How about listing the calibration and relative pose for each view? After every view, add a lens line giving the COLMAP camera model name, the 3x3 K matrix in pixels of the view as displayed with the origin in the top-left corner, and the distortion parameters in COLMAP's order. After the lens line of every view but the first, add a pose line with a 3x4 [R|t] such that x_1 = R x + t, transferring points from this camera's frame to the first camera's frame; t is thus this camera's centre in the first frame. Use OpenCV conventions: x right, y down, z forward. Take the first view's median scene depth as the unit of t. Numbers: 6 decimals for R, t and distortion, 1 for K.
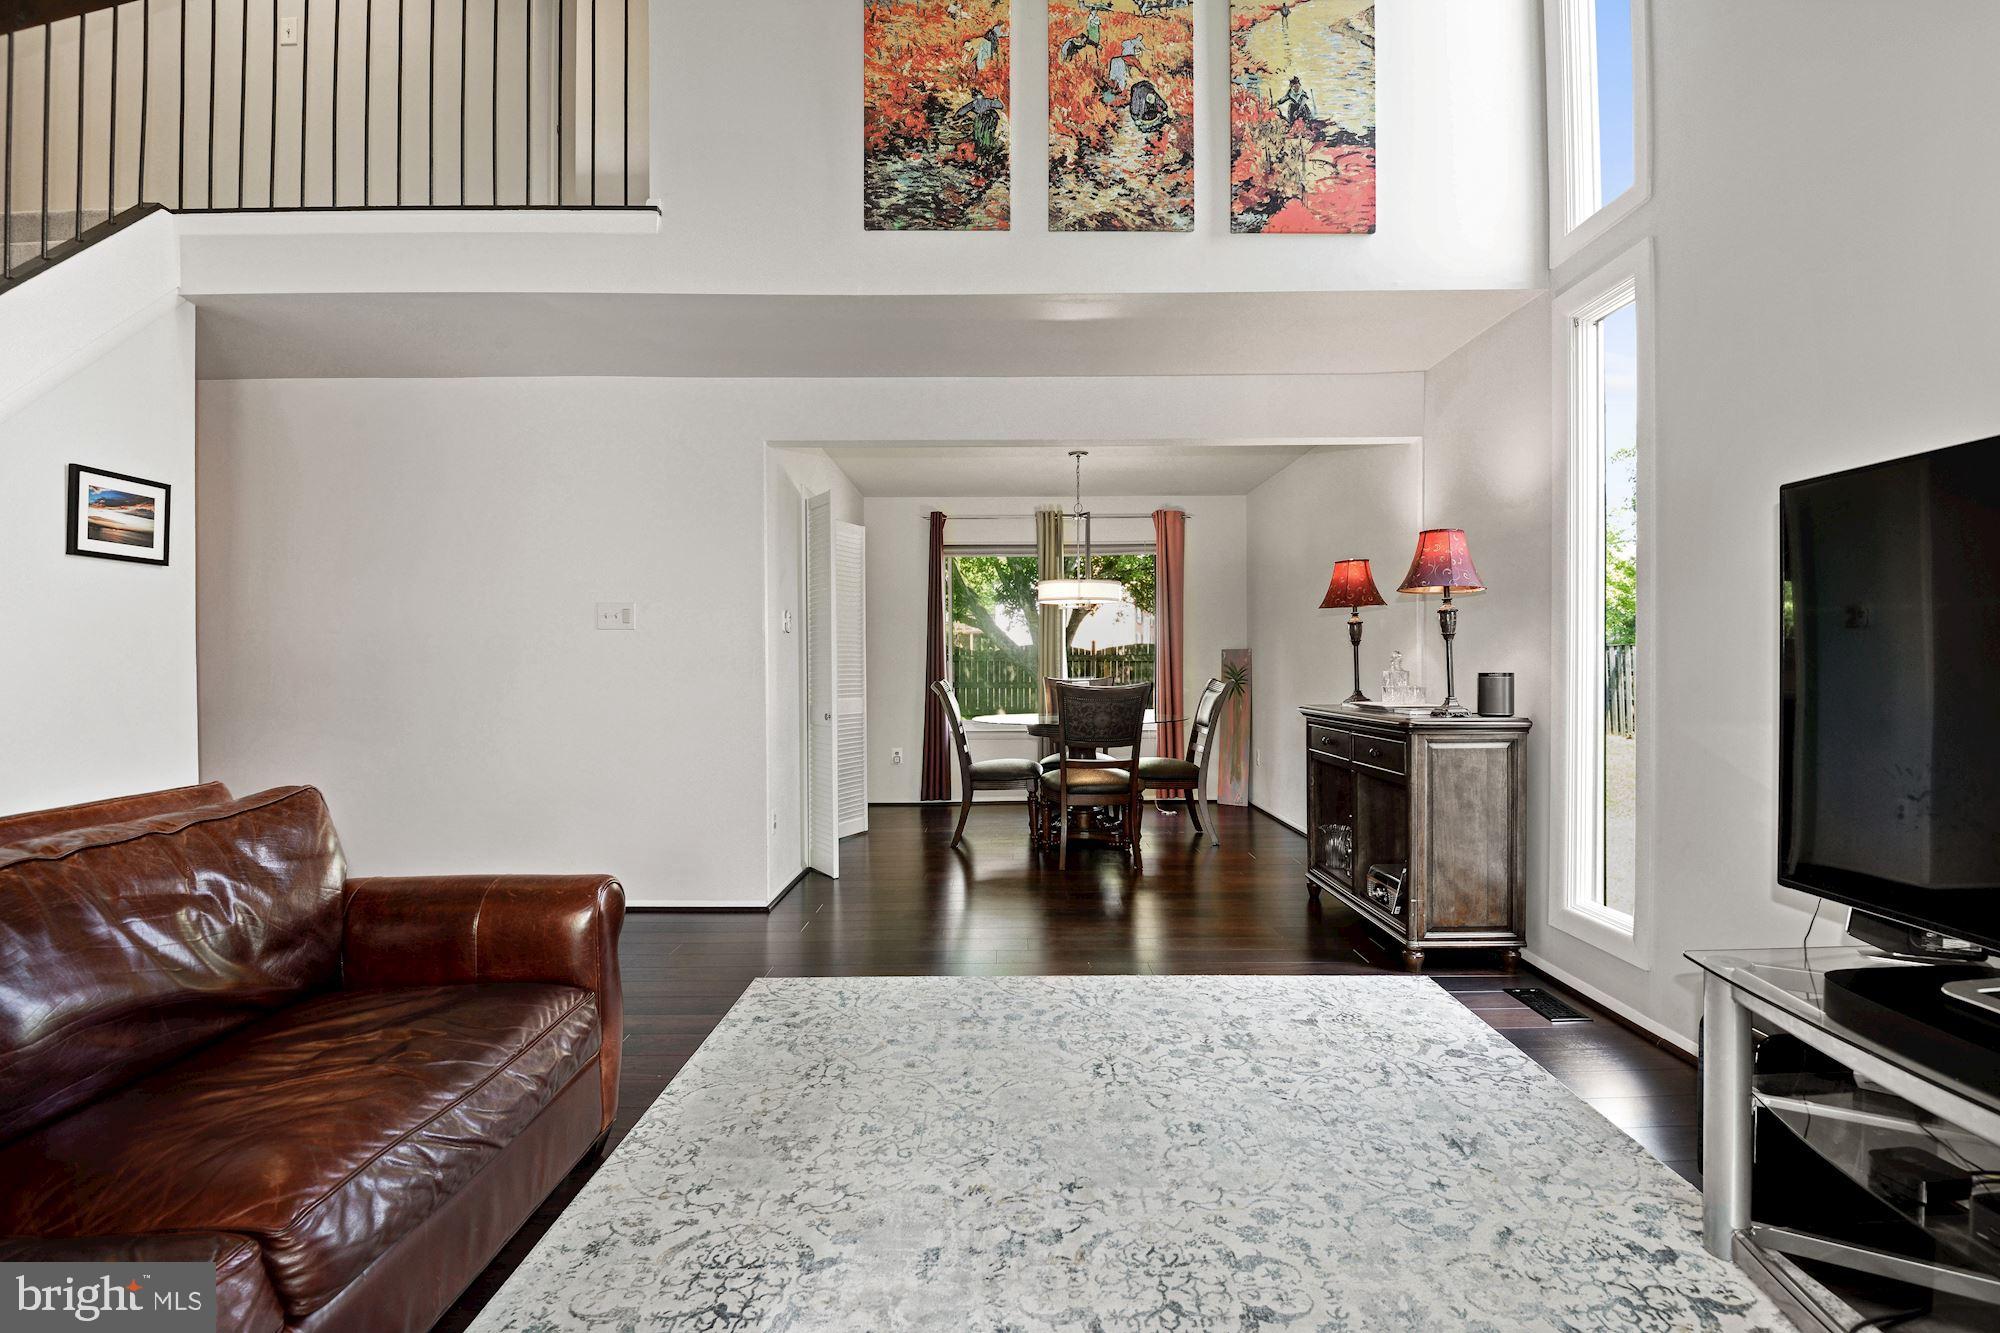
lens RADIAL K [[947.5, 0, 1023.4], [0, 947.5, 668.8], [0, 0, 1]] dist [0.013642, -0.024525]
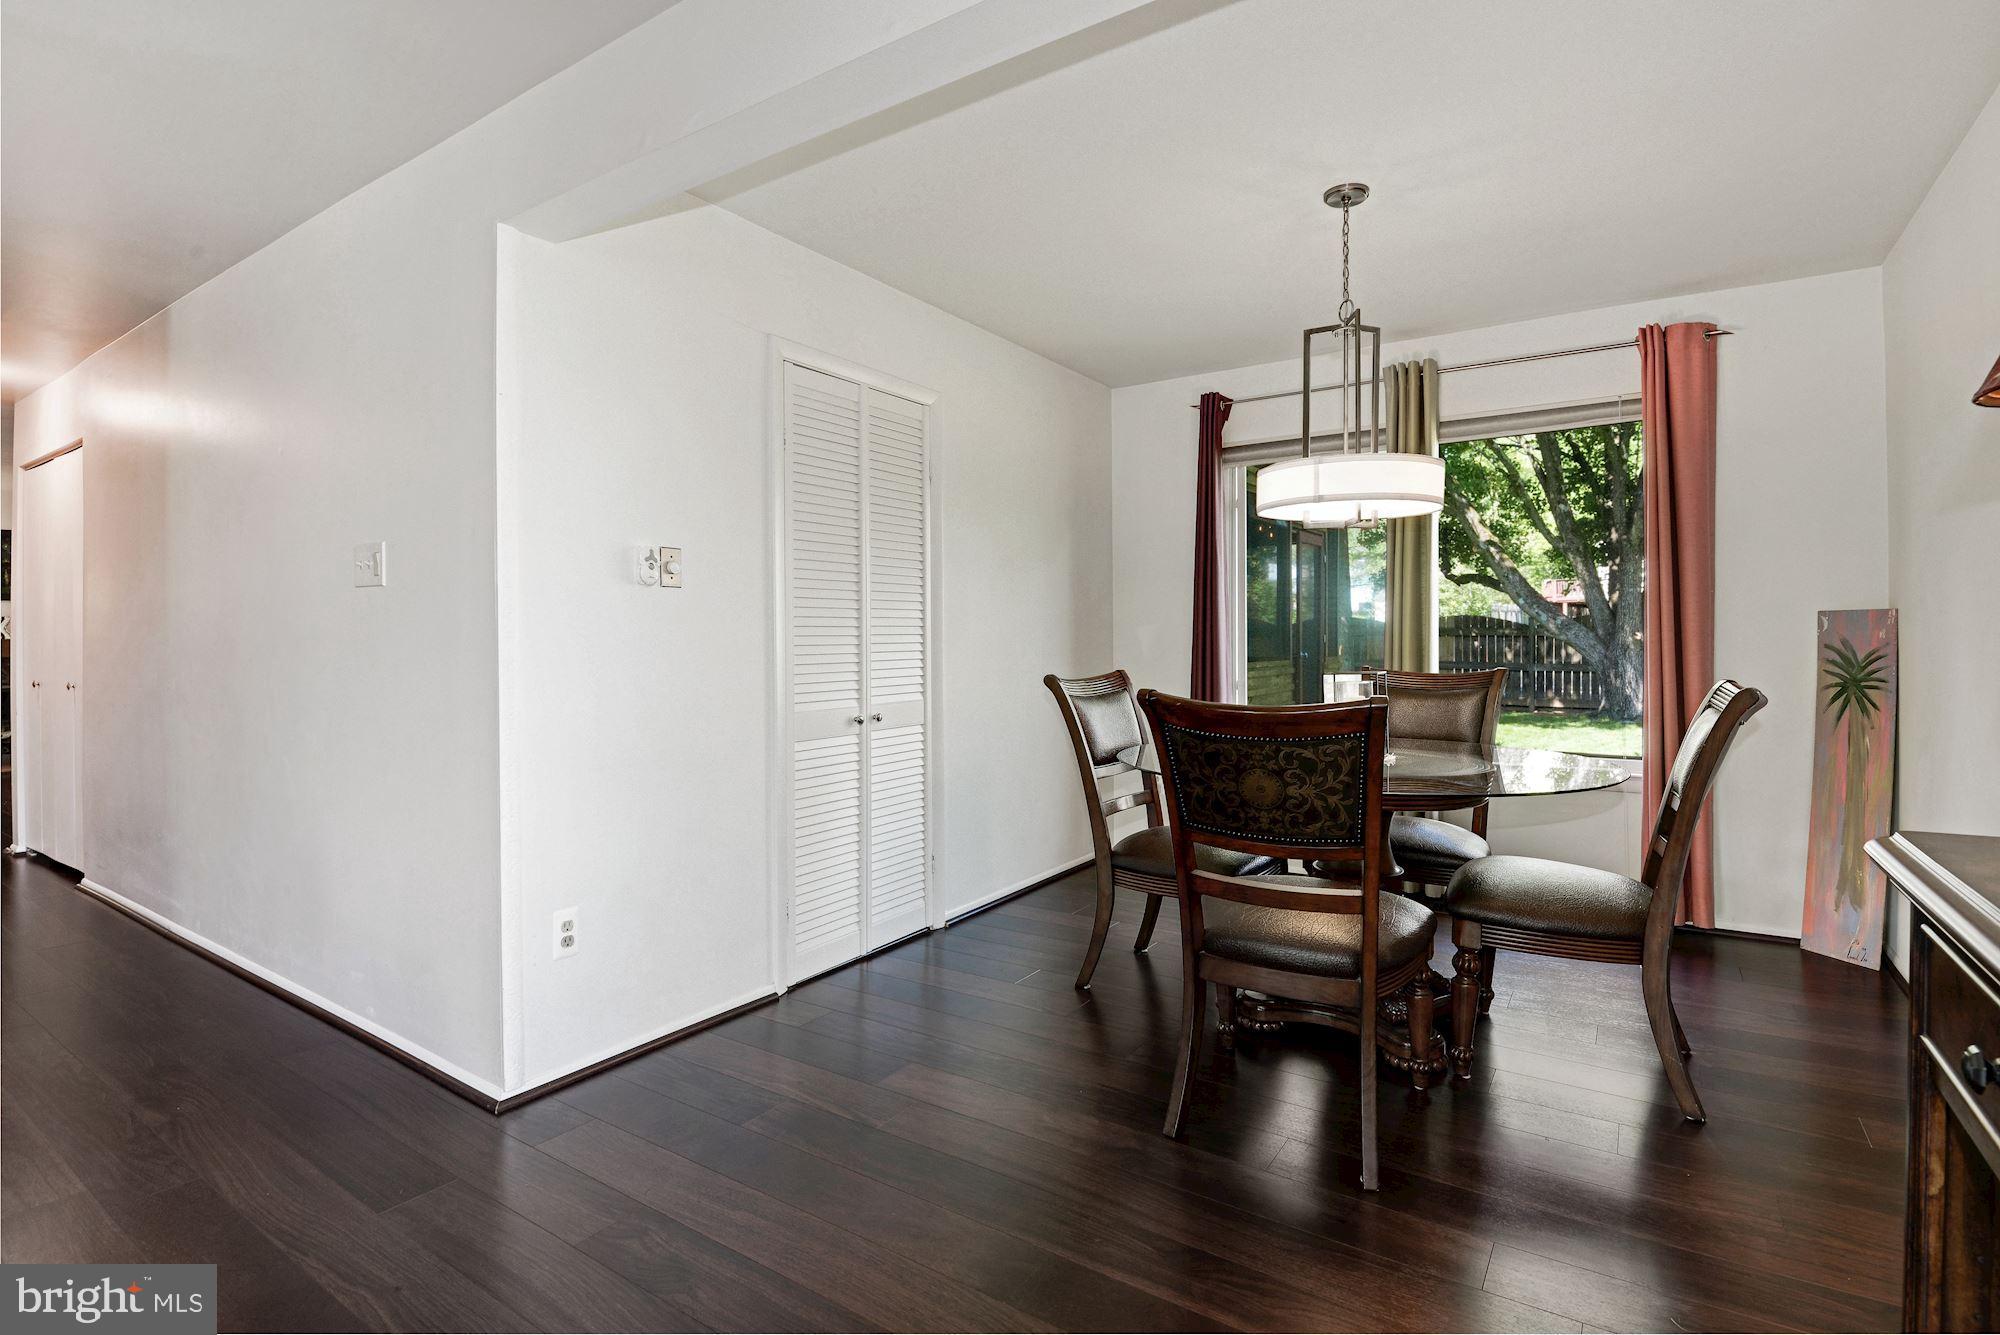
lens RADIAL K [[957.6, 0, 1000.0], [0, 957.6, 667.5], [0, 0, 1]] dist [0.001186, -0.020011]
pose [[0.822559, 0.014006, -0.568508, 0.342962], [-0.001773, 0.999755, 0.022064, -0.006987], [0.568678, -0.017141, 0.822382, 0.951122]]
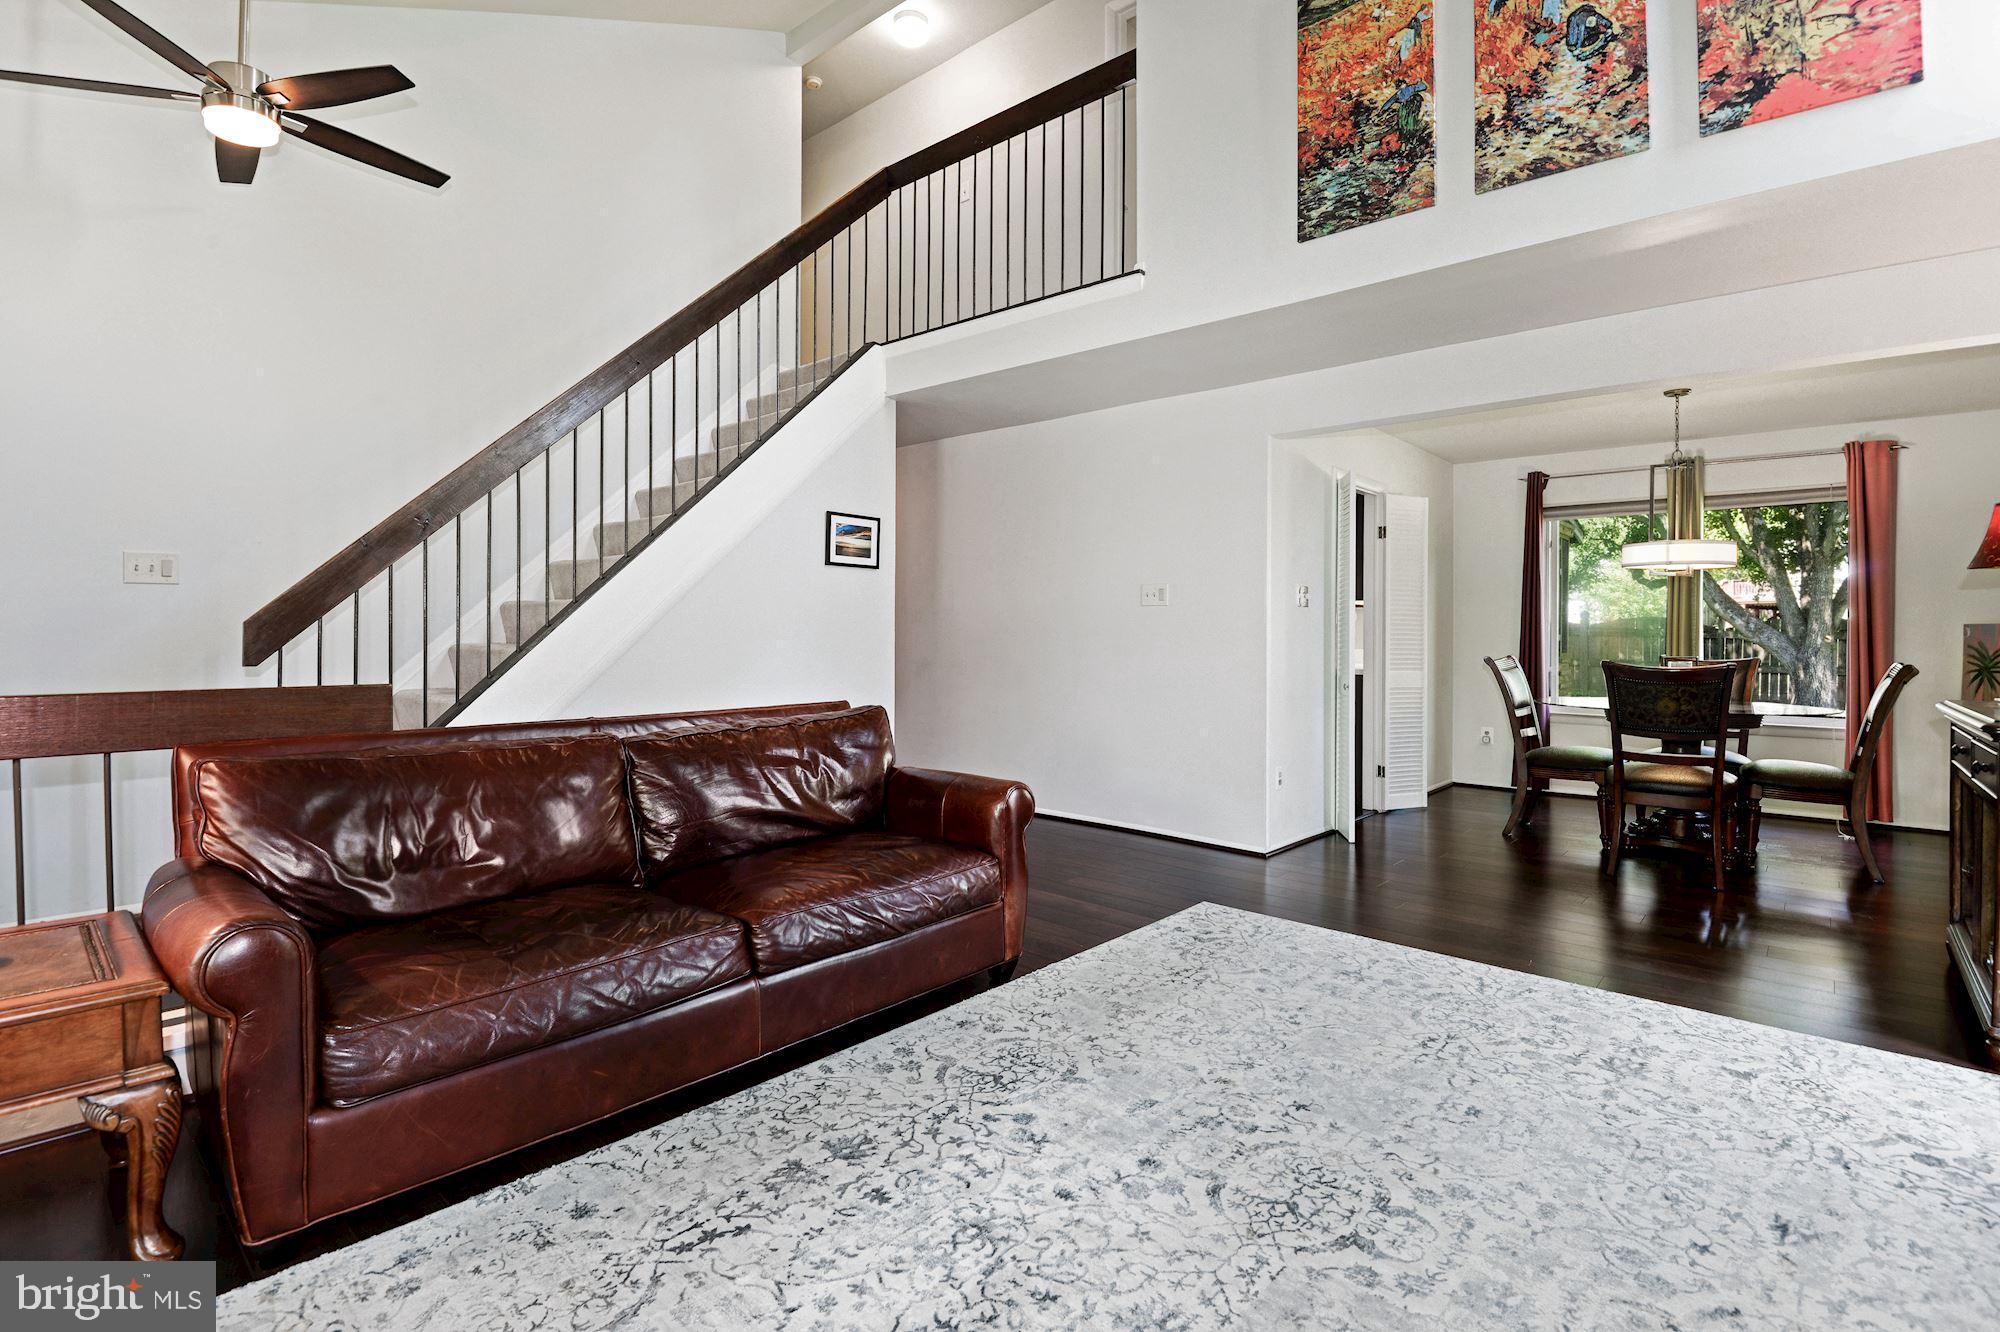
lens RADIAL K [[938.3, 0, 999.4], [0, 938.3, 642.8], [0, 0, 1]] dist [-0.024149, -0.006300]
pose [[0.734530, 0.019235, -0.678304, 0.322424], [-0.016695, 0.999808, 0.010274, -0.003389], [0.678371, 0.003778, 0.734710, -0.028463]]
